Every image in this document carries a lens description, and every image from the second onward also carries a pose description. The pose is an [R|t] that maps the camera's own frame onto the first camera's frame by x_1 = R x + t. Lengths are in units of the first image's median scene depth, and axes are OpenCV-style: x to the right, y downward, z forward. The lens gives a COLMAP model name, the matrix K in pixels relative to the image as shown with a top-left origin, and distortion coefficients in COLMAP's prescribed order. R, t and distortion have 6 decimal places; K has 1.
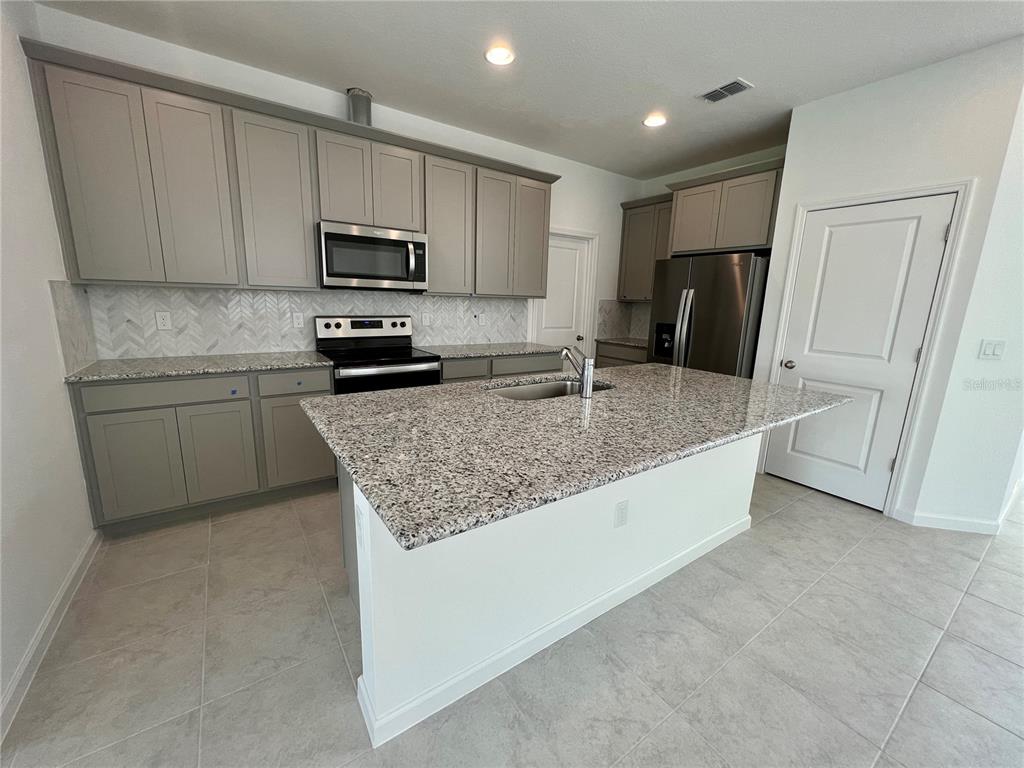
lens RADIAL K [[409.7, 0, 512.0], [0, 409.7, 384.0], [0, 0, 1]] dist [-0.000307, -0.000028]
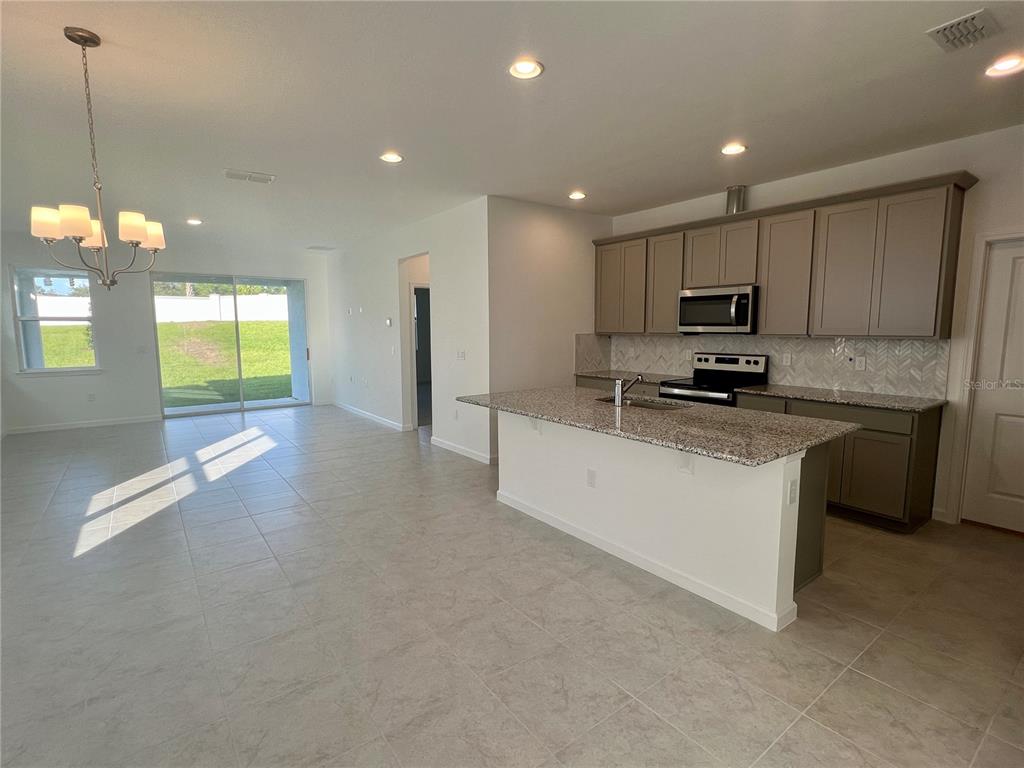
lens RADIAL K [[522.8, 0, 513.2], [0, 522.8, 382.5], [0, 0, 1]] dist [0.030565, -0.015571]
pose [[0.032131, 0.079228, -0.996339, 1.283625], [-0.199328, 0.977336, 0.071289, -0.068267], [0.979406, 0.196308, 0.047195, 0.319562]]
